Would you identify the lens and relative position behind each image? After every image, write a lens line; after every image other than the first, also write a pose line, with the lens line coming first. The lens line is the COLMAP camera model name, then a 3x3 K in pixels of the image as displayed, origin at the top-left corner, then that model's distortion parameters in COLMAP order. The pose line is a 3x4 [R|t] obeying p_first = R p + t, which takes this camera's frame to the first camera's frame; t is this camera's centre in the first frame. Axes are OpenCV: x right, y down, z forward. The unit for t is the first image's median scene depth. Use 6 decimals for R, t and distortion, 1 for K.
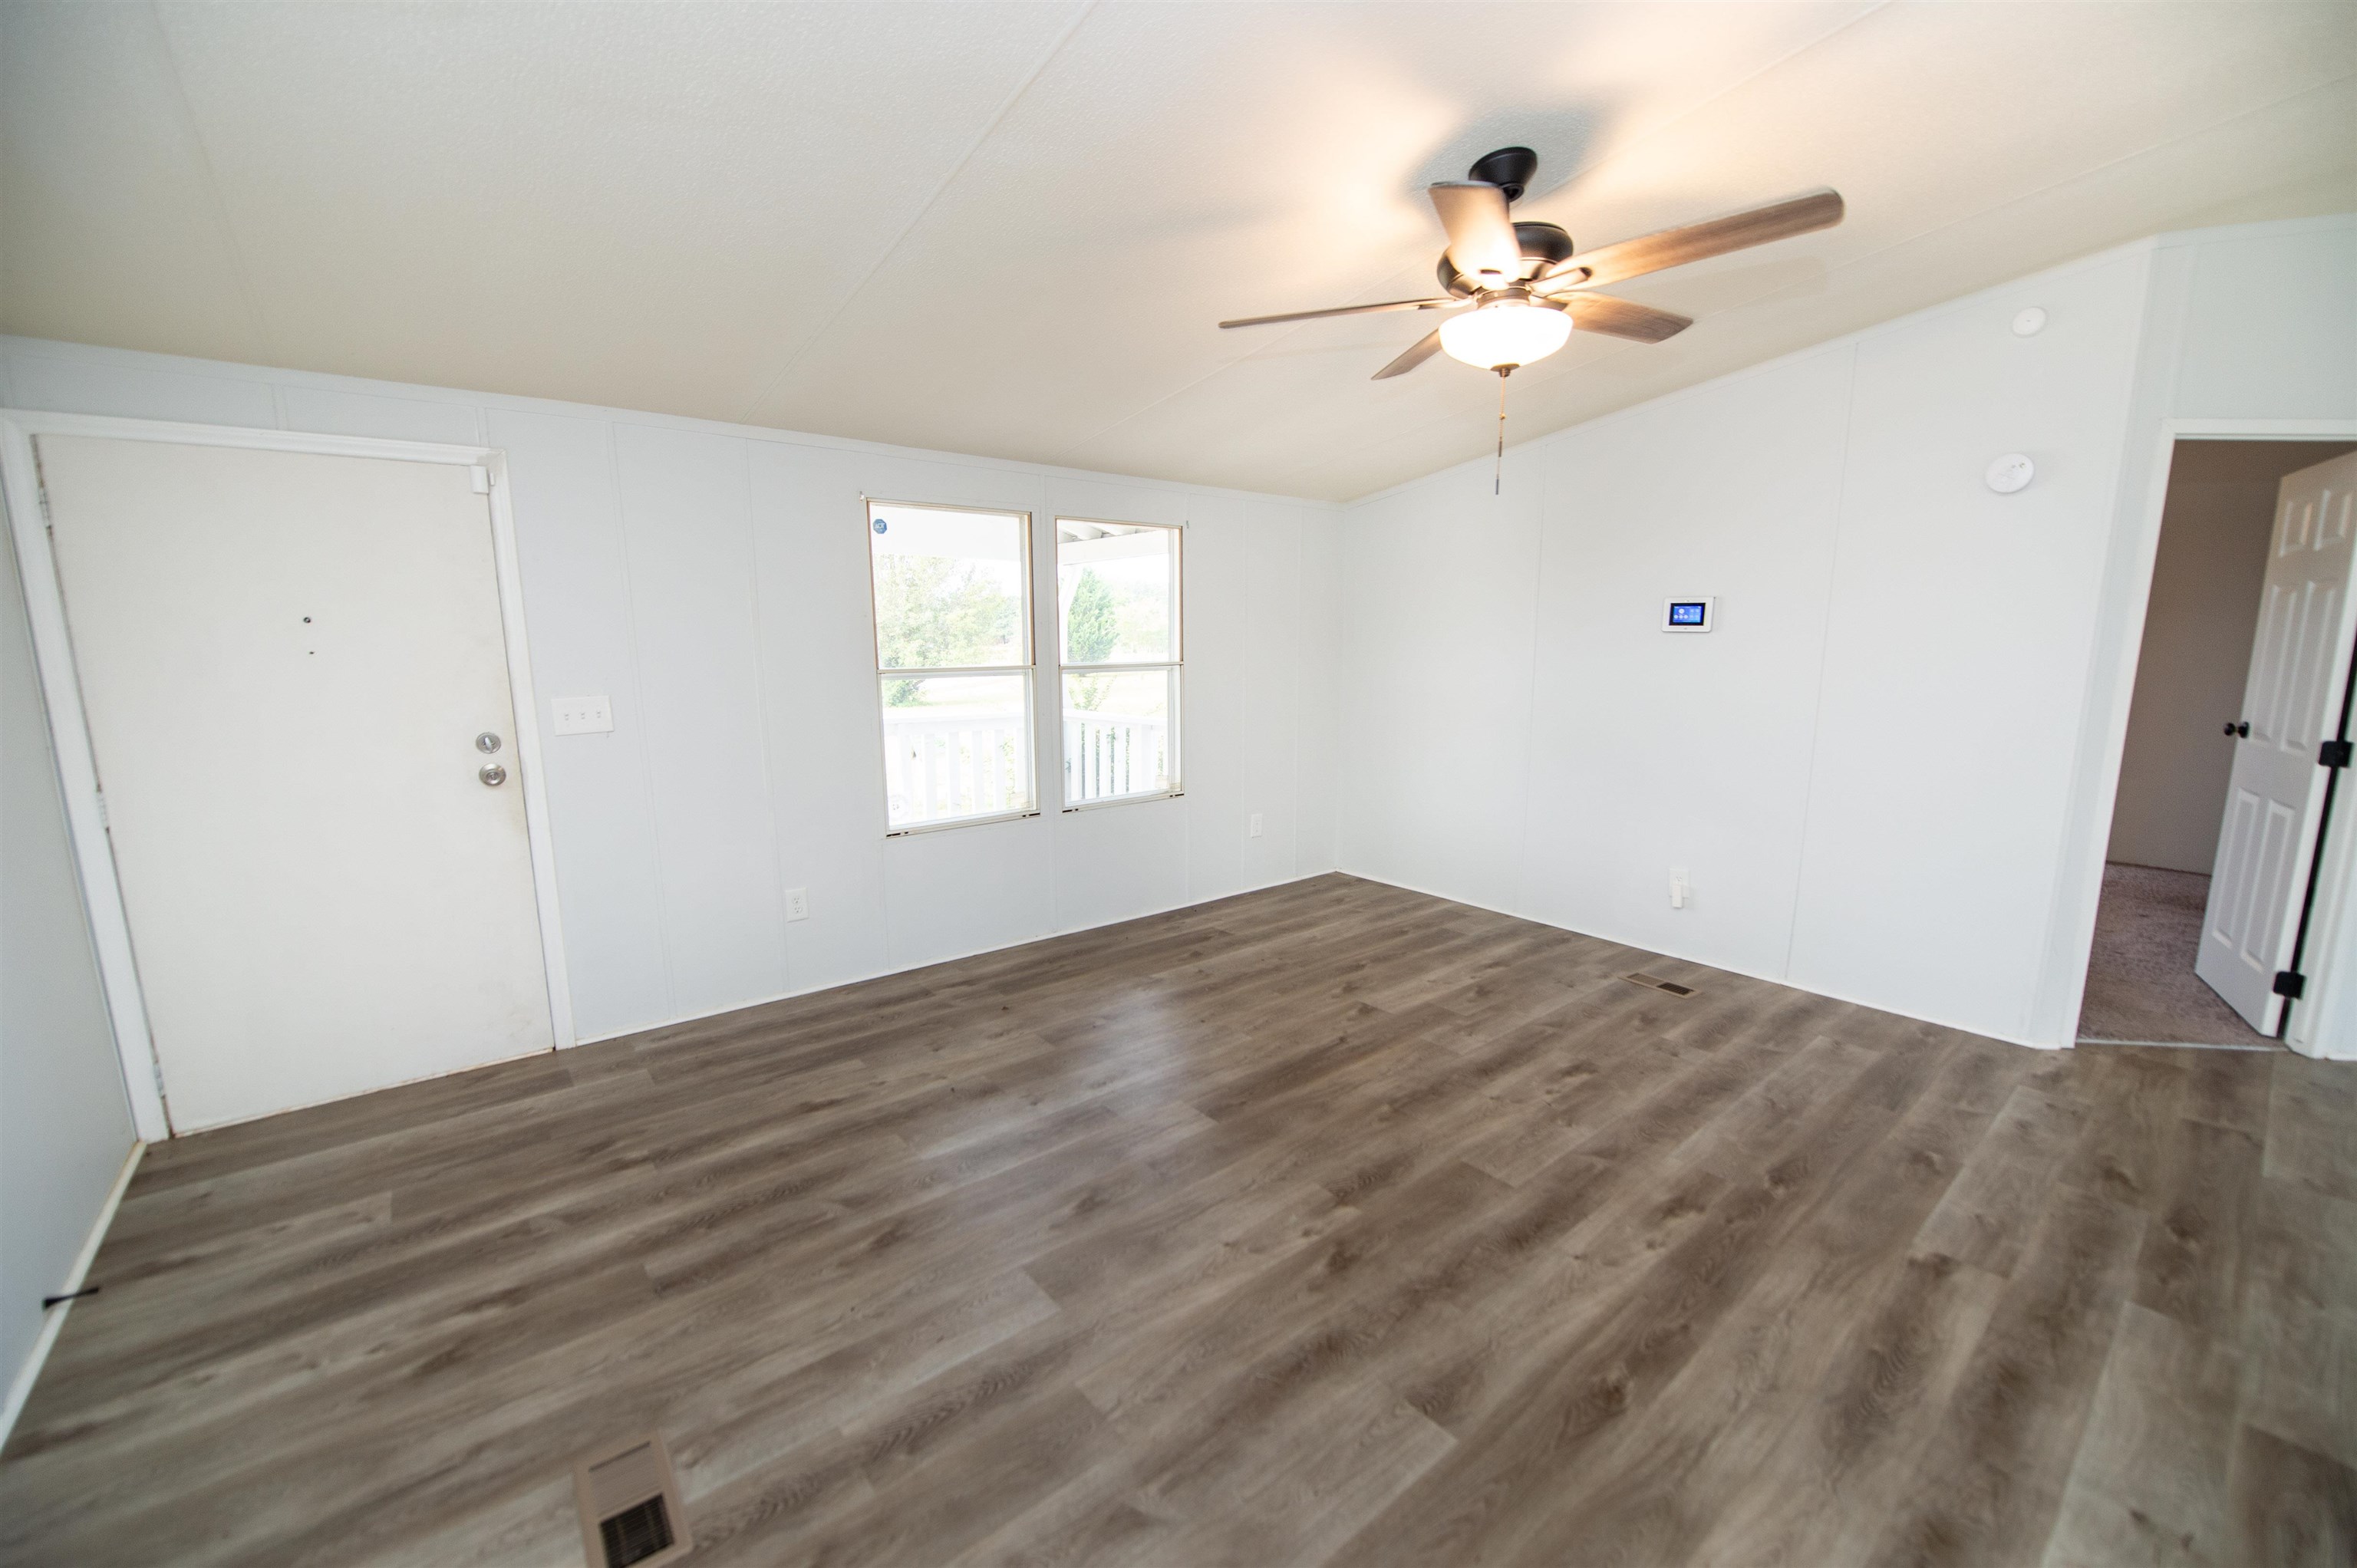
lens RADIAL K [[939.6, 0, 1188.9], [0, 939.6, 787.1], [0, 0, 1]] dist [-0.014038, -0.005510]
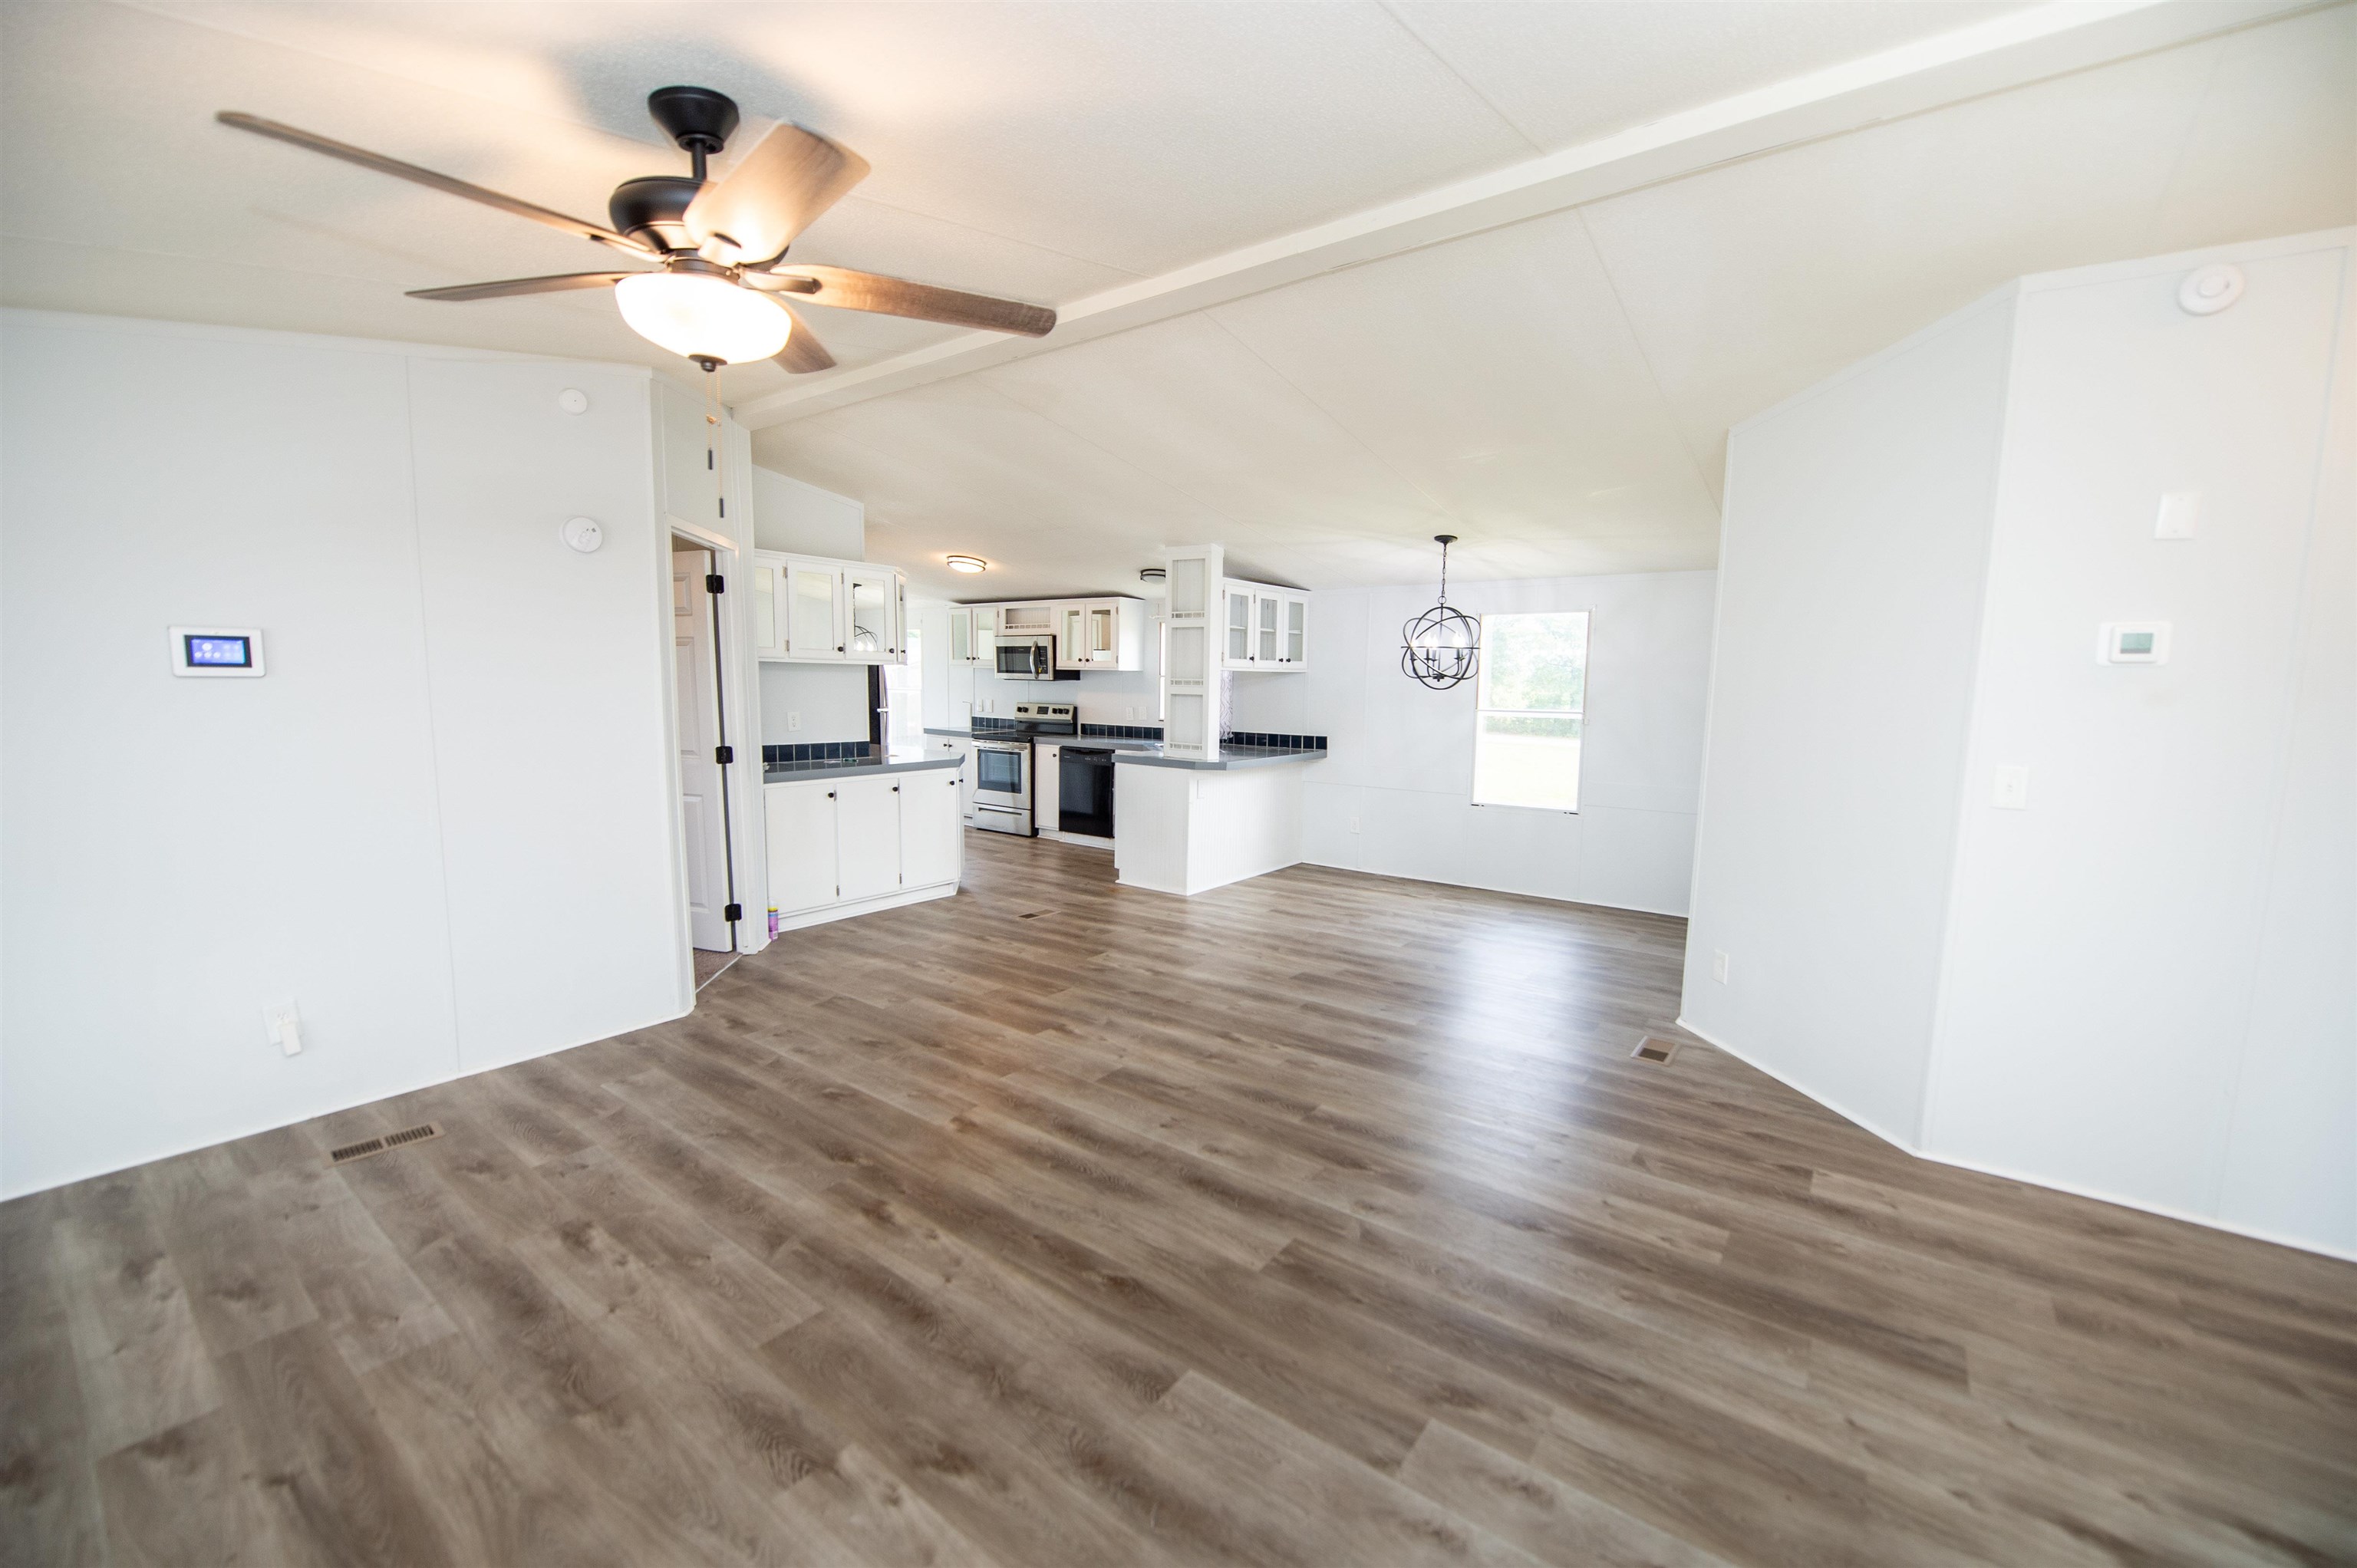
lens RADIAL K [[939.6, 0, 1188.9], [0, 939.6, 787.1], [0, 0, 1]] dist [-0.014038, -0.005510]
pose [[-0.237446, -0.116748, 0.964359, -0.507947], [0.147297, 0.976945, 0.154539, -0.134864], [-0.960168, 0.178742, -0.214775, 0.744126]]
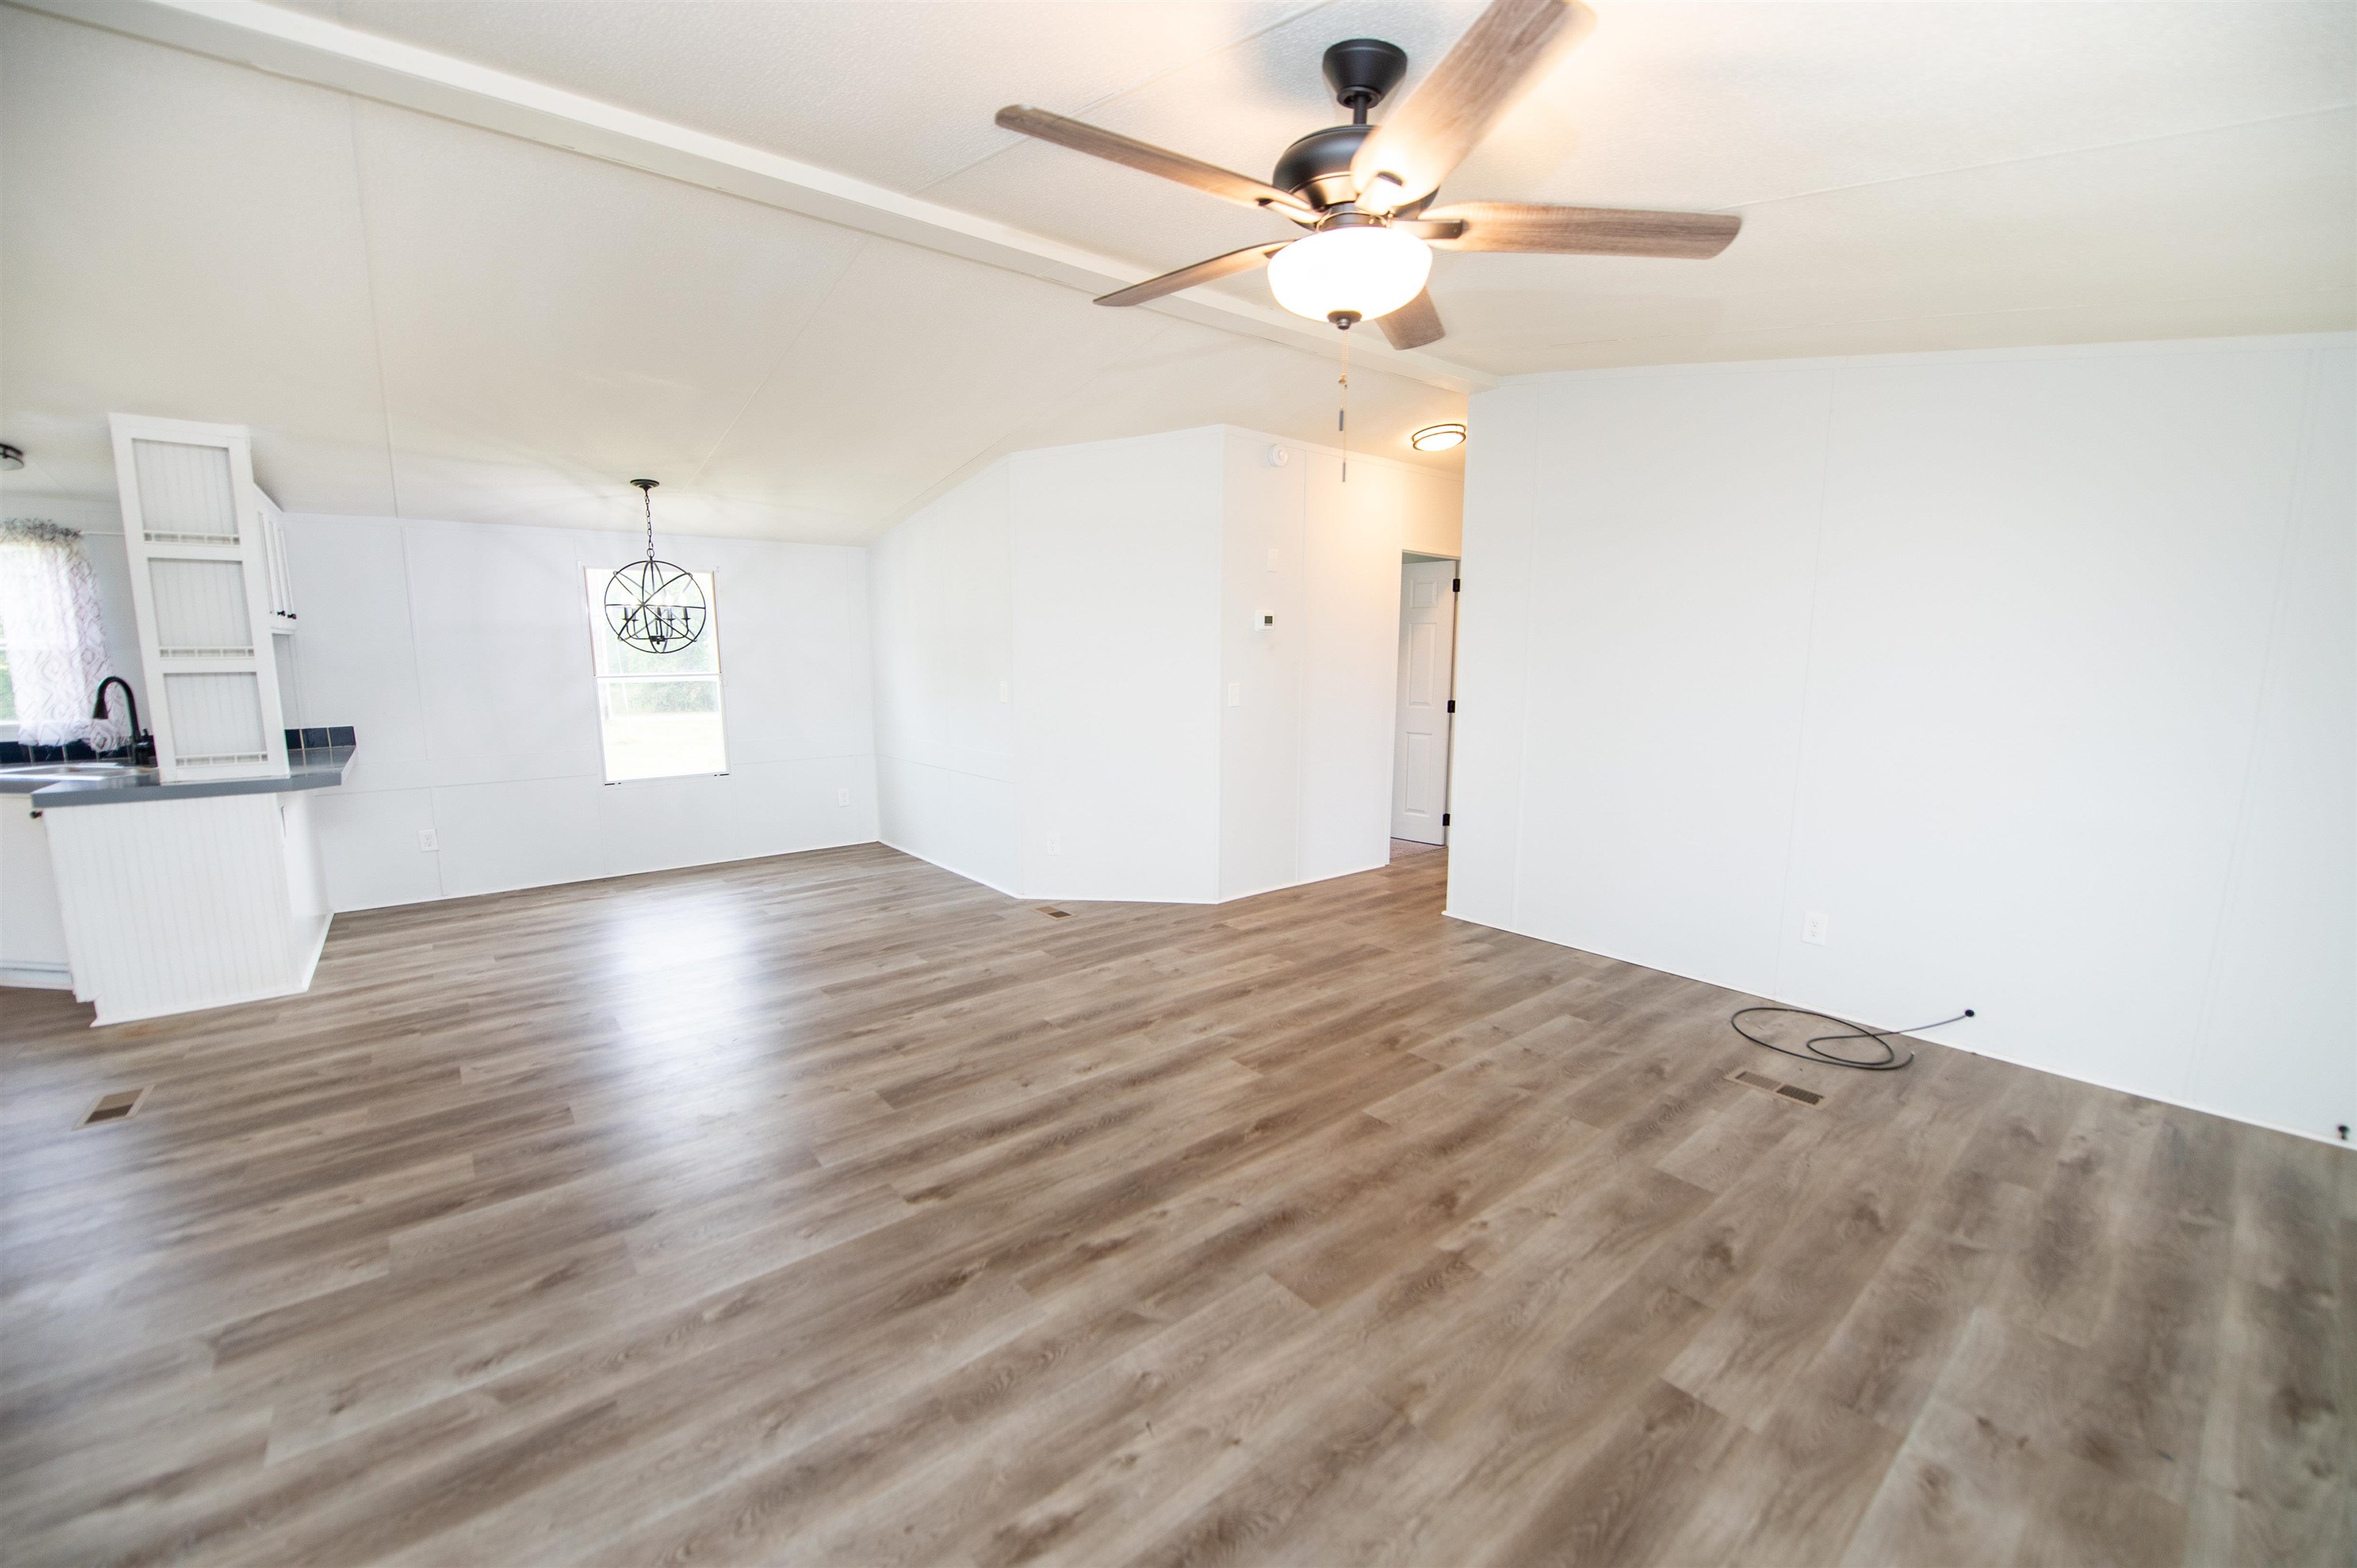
lens RADIAL K [[939.6, 0, 1188.9], [0, 939.6, 787.1], [0, 0, 1]] dist [-0.014038, -0.005510]
pose [[-0.999996, -0.002153, -0.001567, 0.409627], [-0.002532, 0.951019, 0.309122, -0.278274], [0.000825, 0.309125, -0.951021, 1.646939]]
